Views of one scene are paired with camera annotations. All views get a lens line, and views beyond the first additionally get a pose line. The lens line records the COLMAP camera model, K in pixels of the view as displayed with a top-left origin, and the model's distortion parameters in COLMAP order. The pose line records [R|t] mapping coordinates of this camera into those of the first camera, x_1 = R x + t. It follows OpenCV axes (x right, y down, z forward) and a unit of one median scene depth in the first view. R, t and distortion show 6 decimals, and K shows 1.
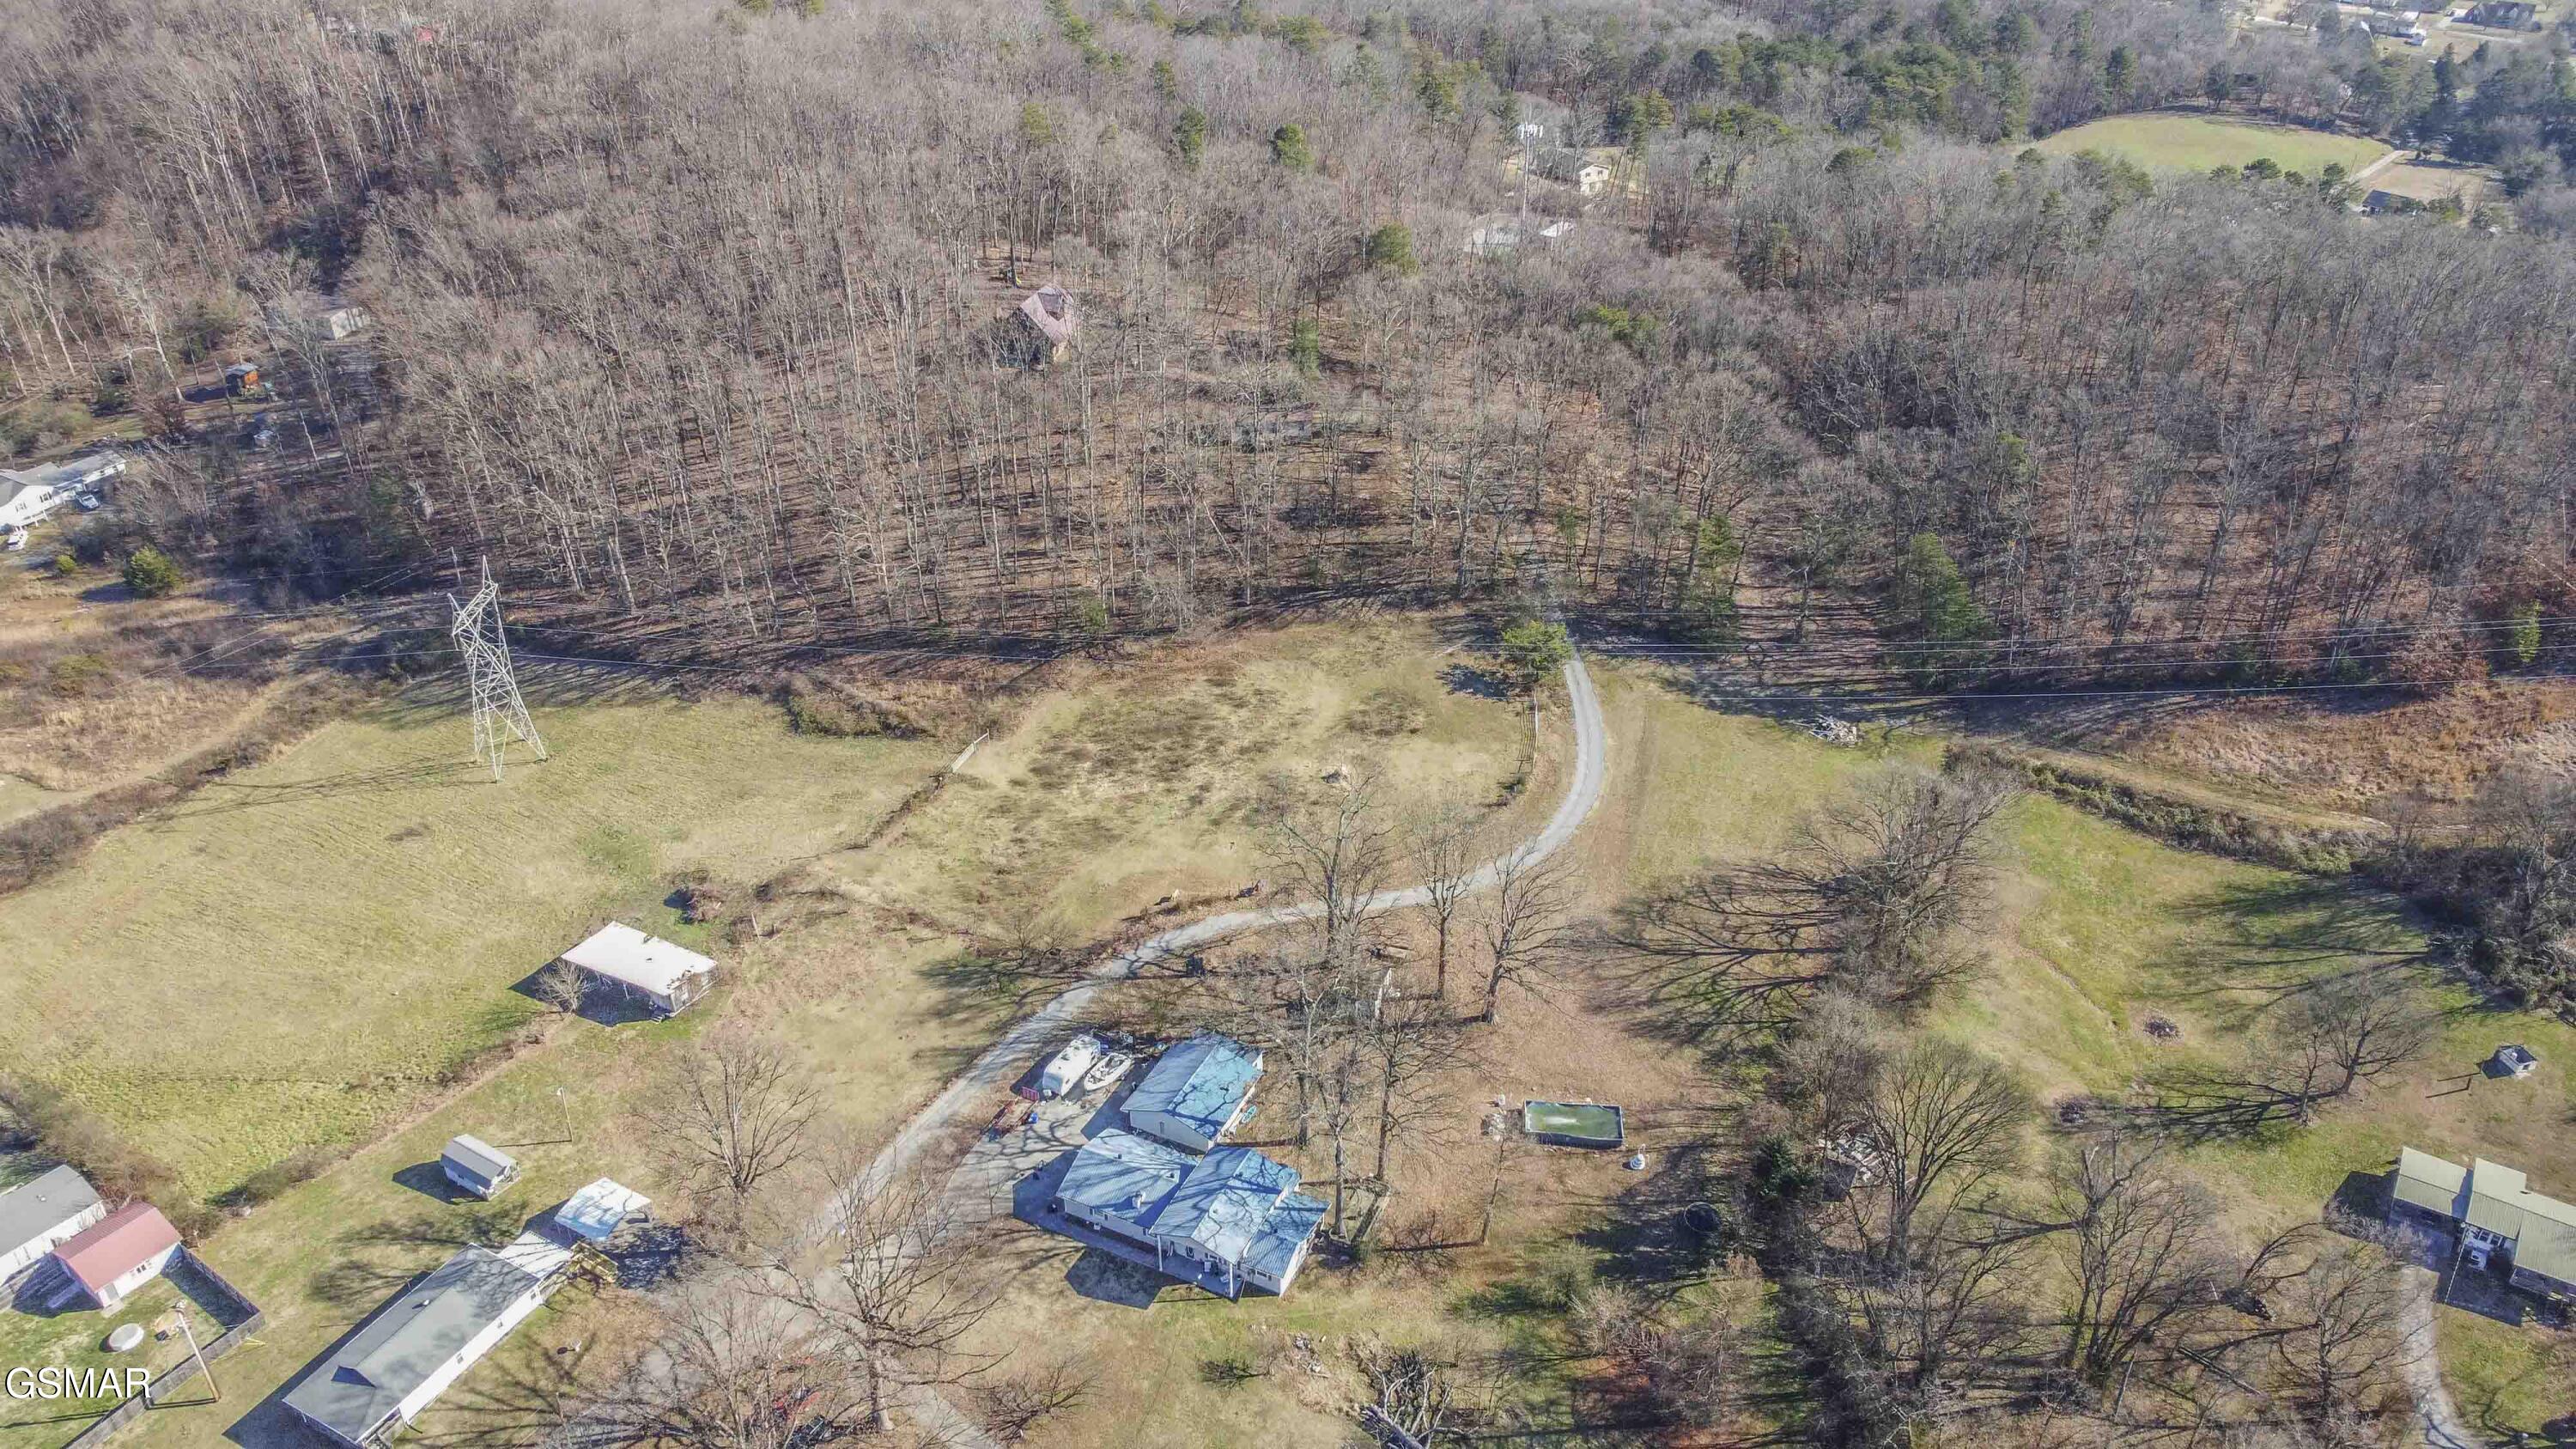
lens RADIAL K [[1946.9, 0, 1267.8], [0, 1946.9, 727.6], [0, 0, 1]] dist [0.004903, -0.009710]
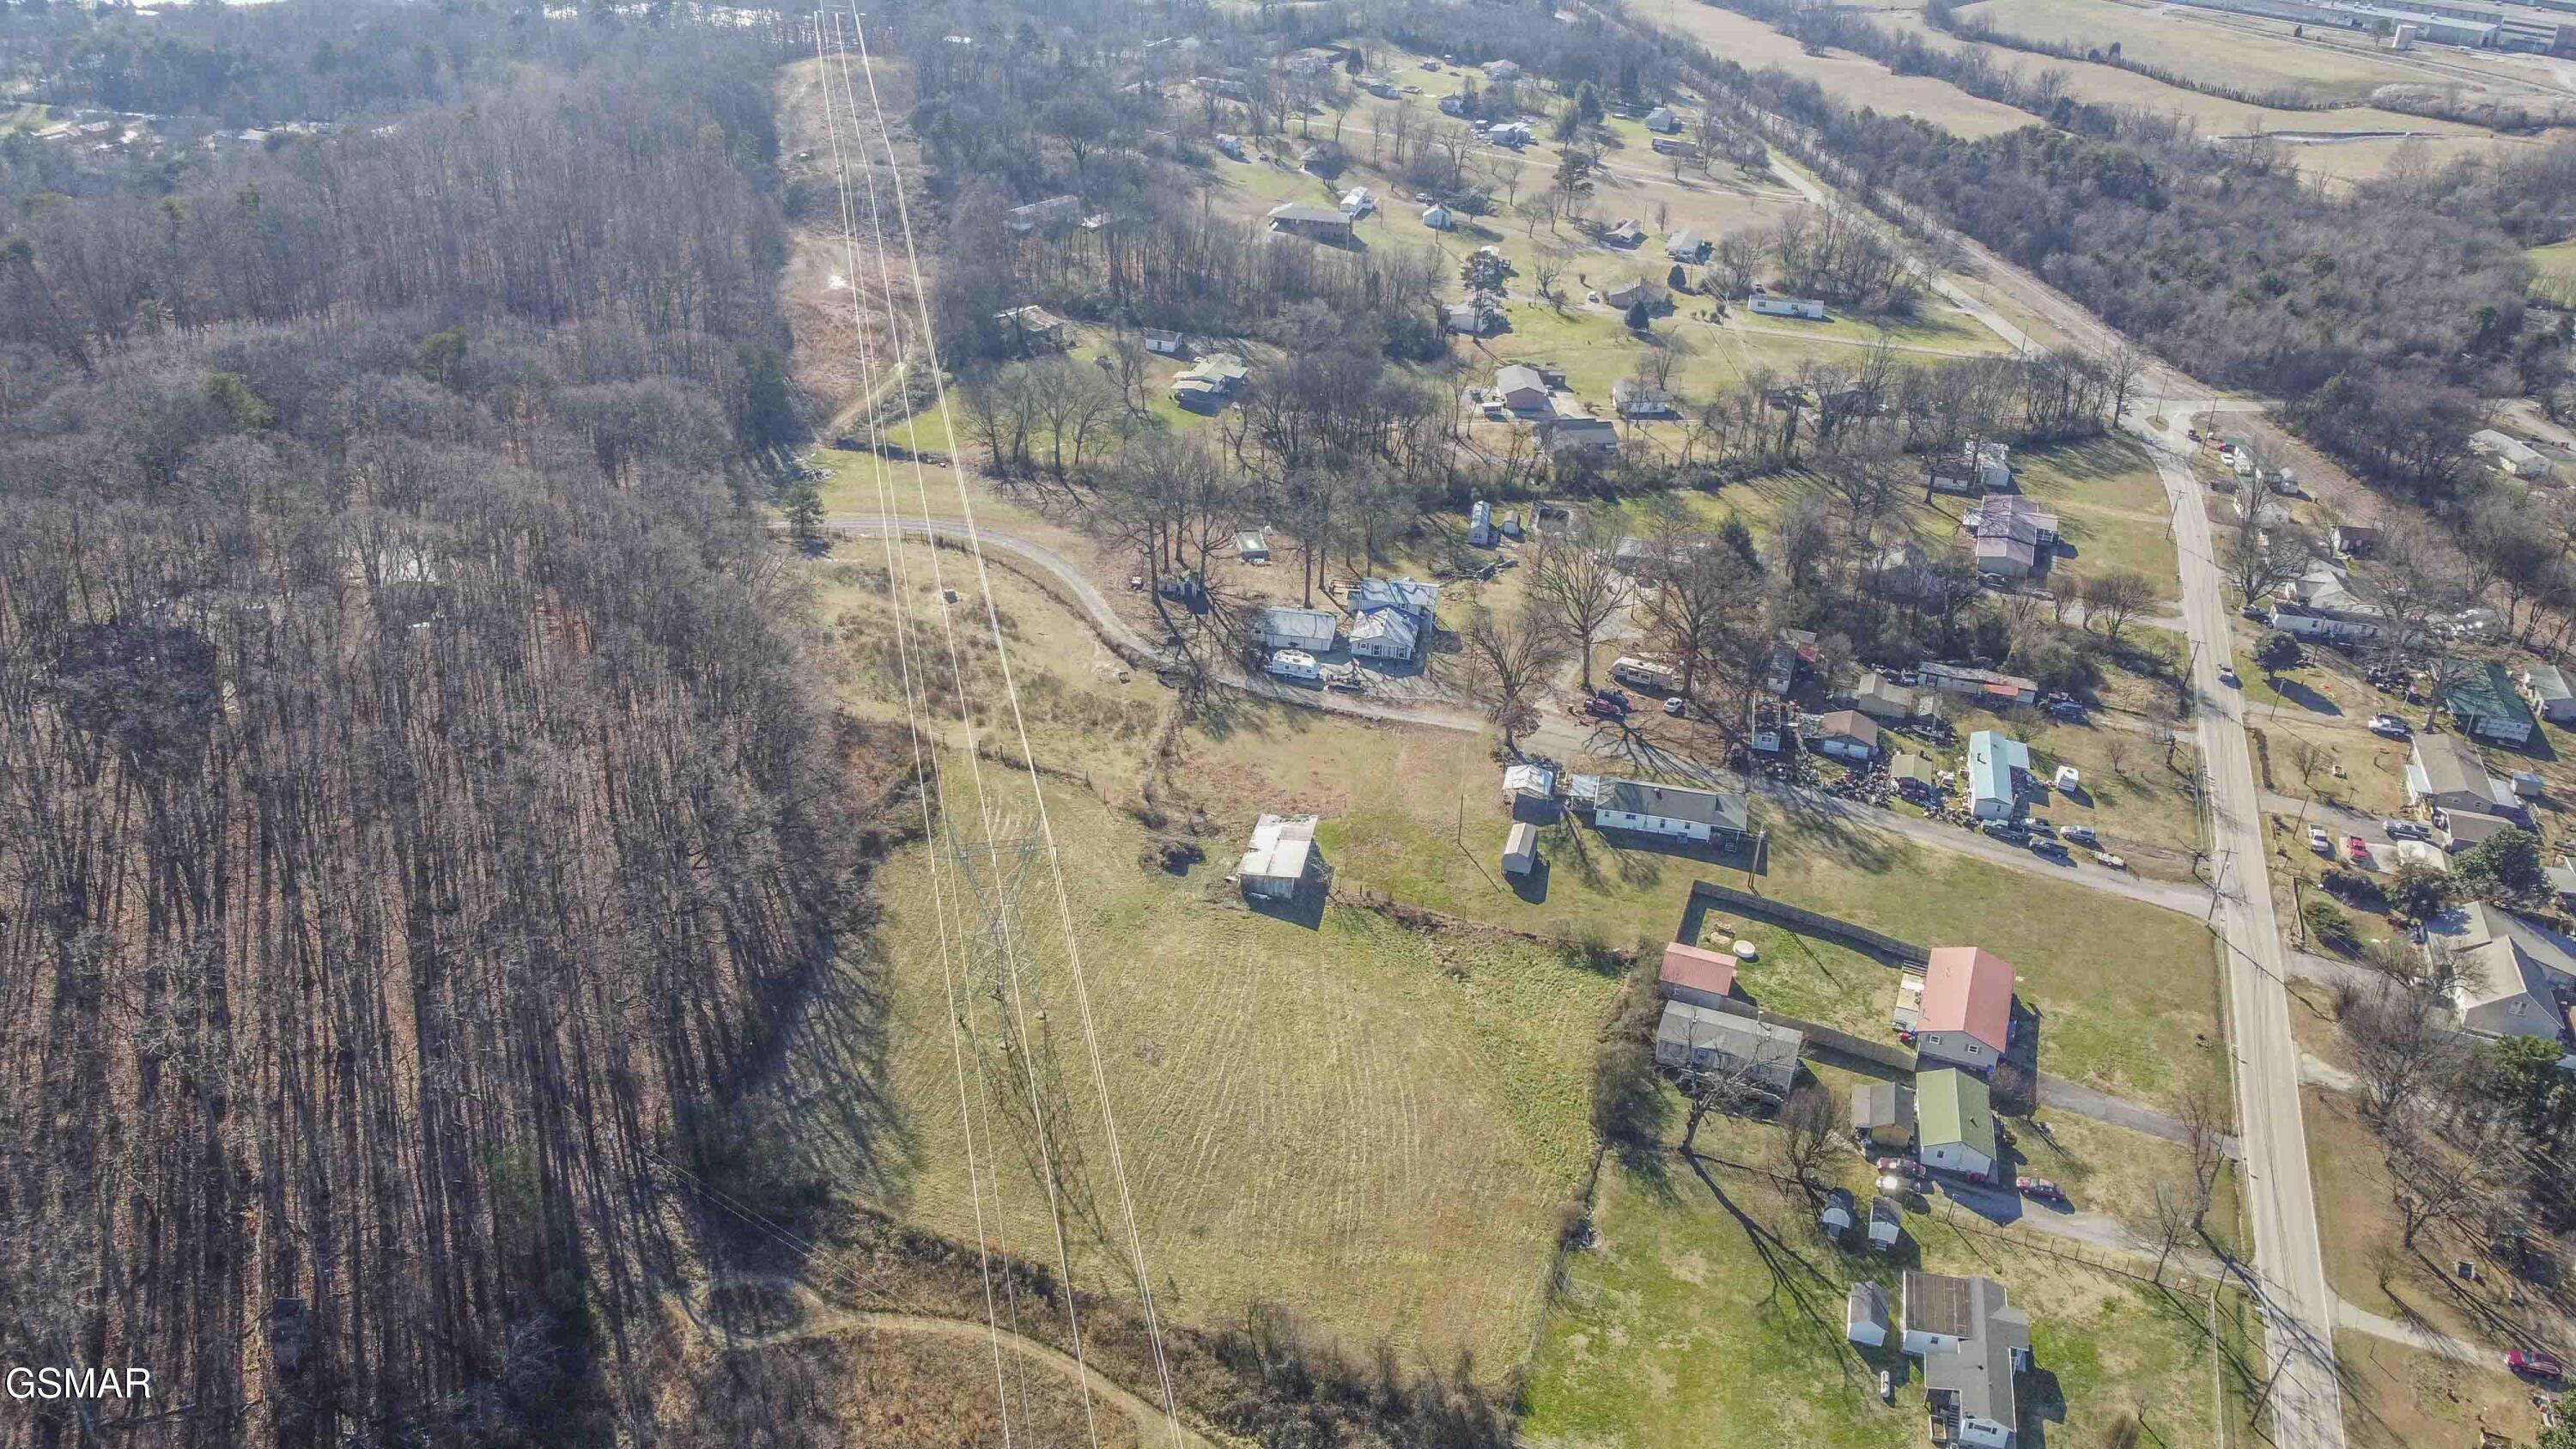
lens RADIAL K [[1968.6, 0, 1276.7], [0, 1968.6, 700.3], [0, 0, 1]] dist [0.019062, -0.030883]
pose [[-0.290075, -0.447565, 0.845897, -1.277555], [0.470794, 0.702810, 0.533302, -0.571762], [-0.833192, 0.552941, 0.006843, 0.937838]]
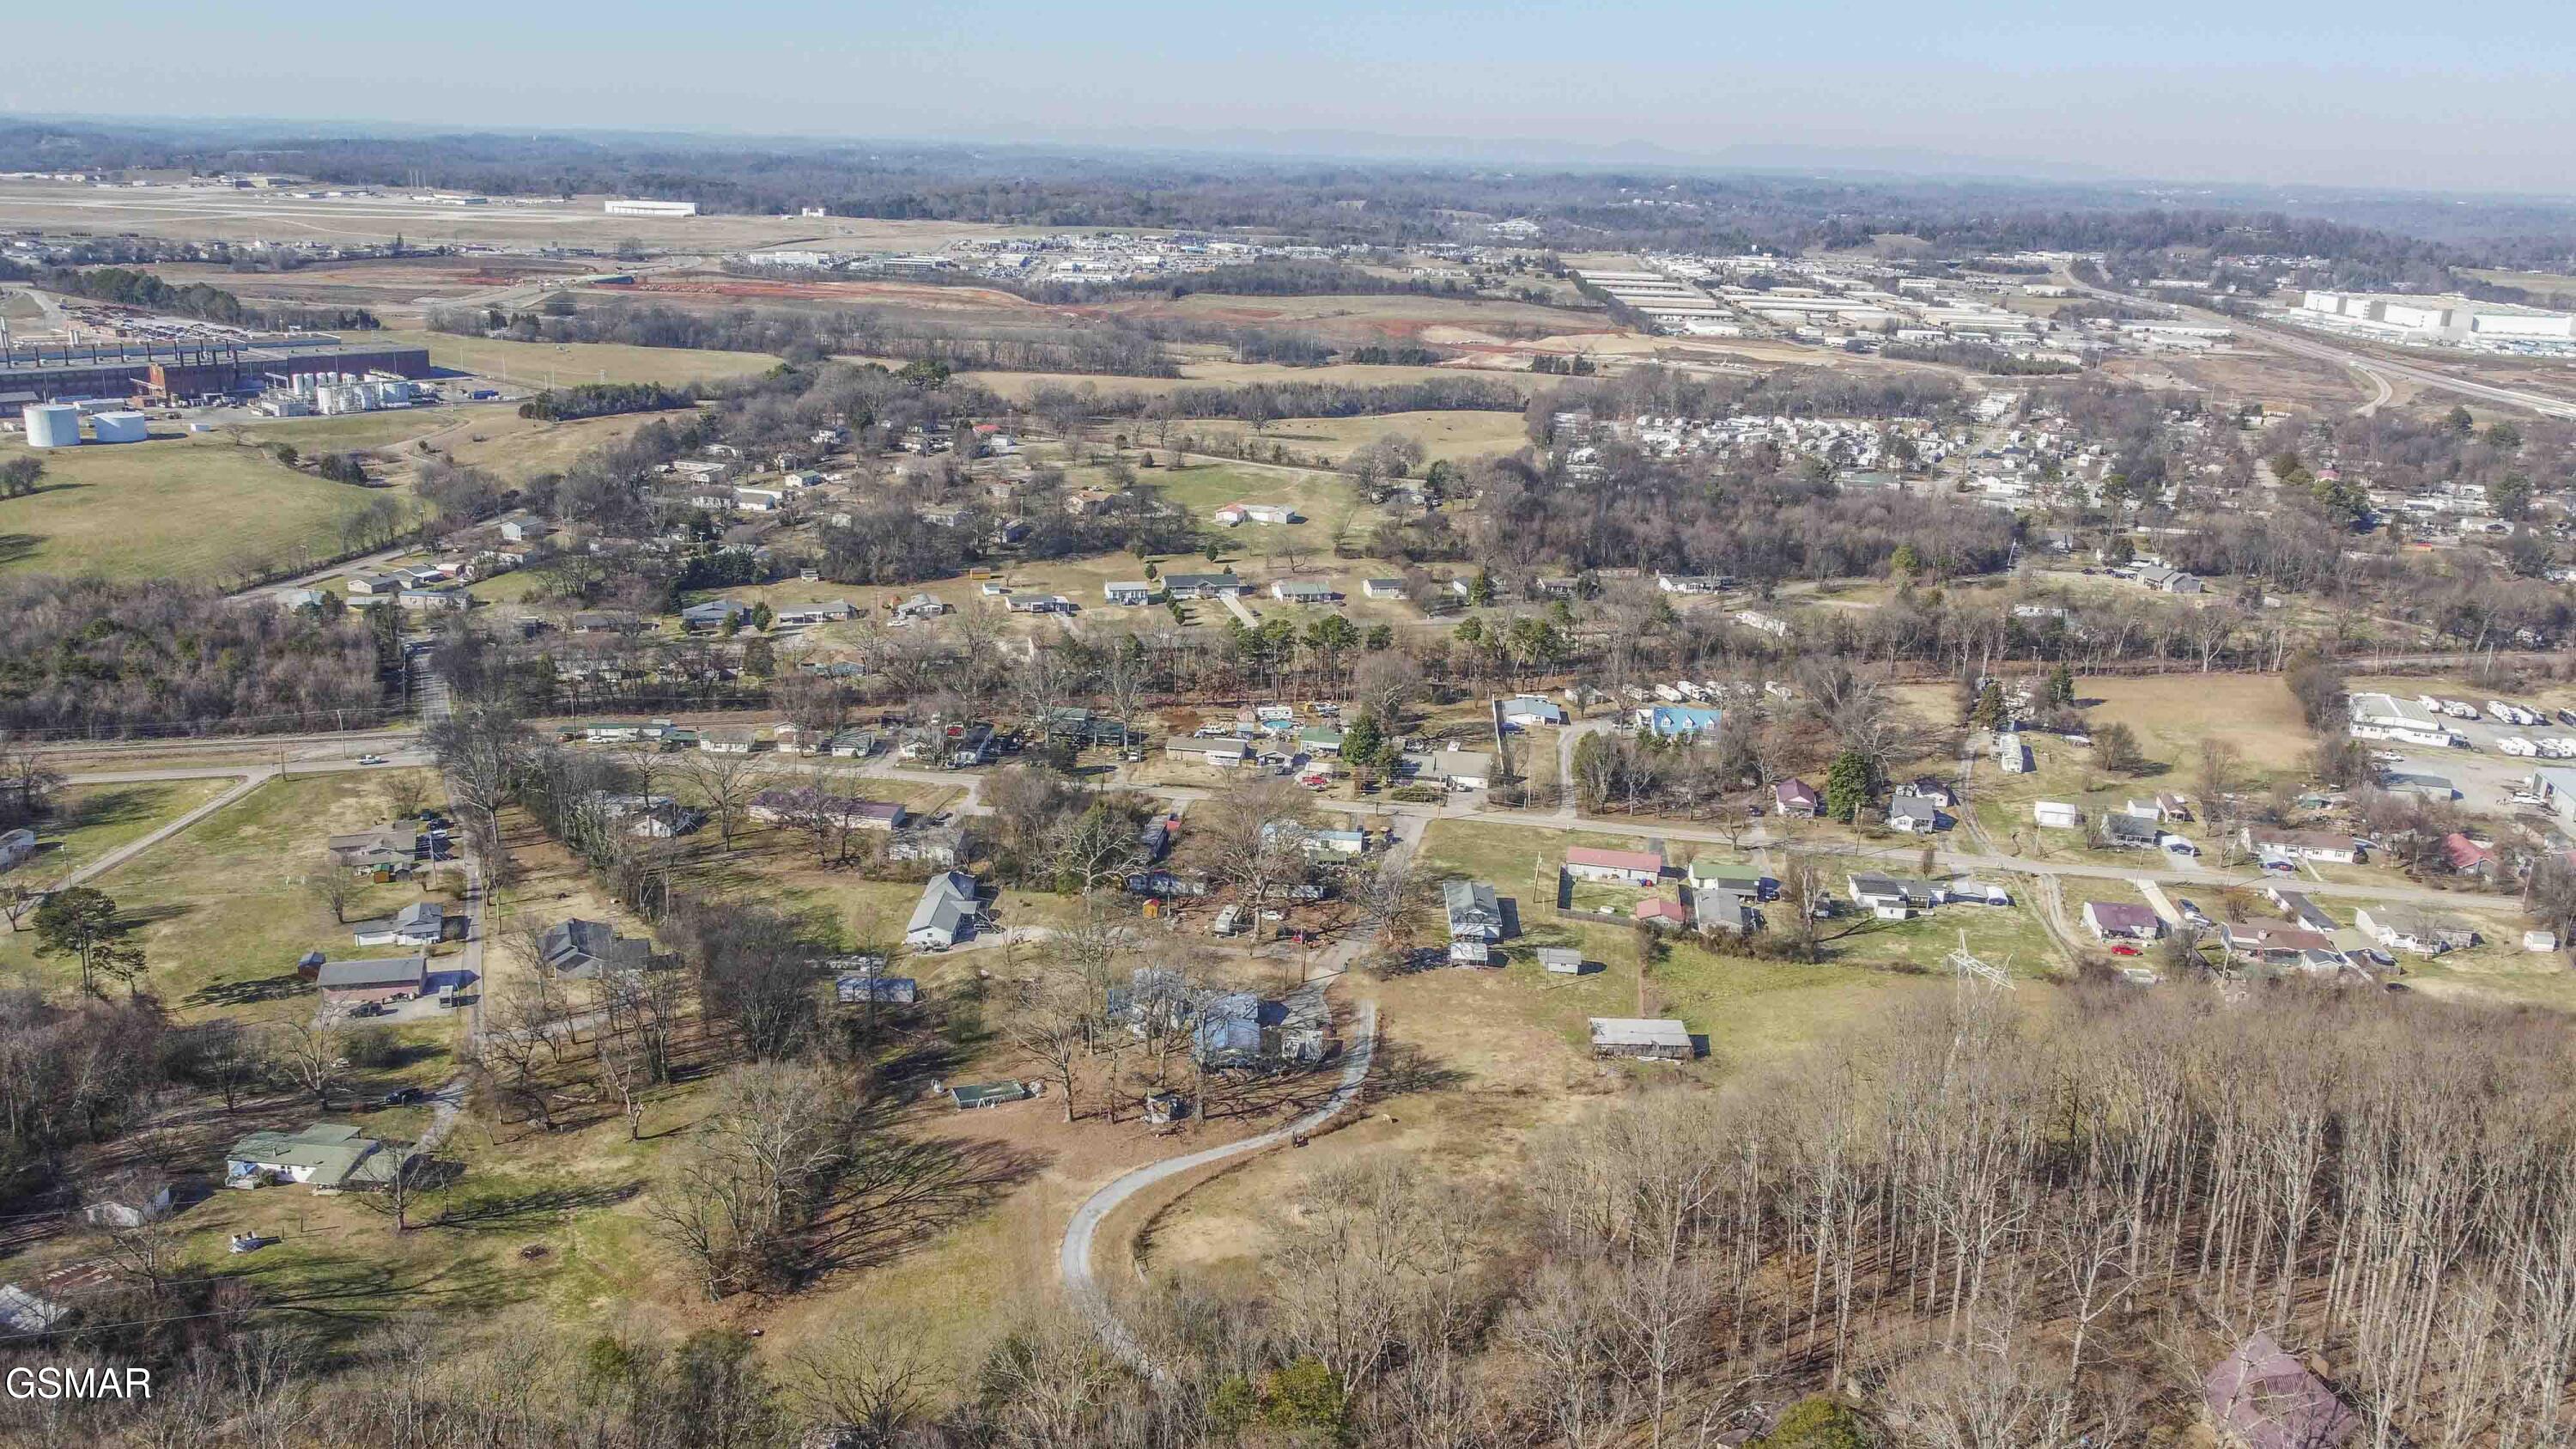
lens RADIAL K [[1968.6, 0, 1276.7], [0, 1968.6, 700.3], [0, 0, 1]] dist [0.019062, -0.030883]
pose [[-0.881263, 0.105557, -0.460687, 0.551842], [-0.269765, 0.688020, 0.673688, -0.947884], [0.388074, 0.717974, -0.577851, 1.548449]]
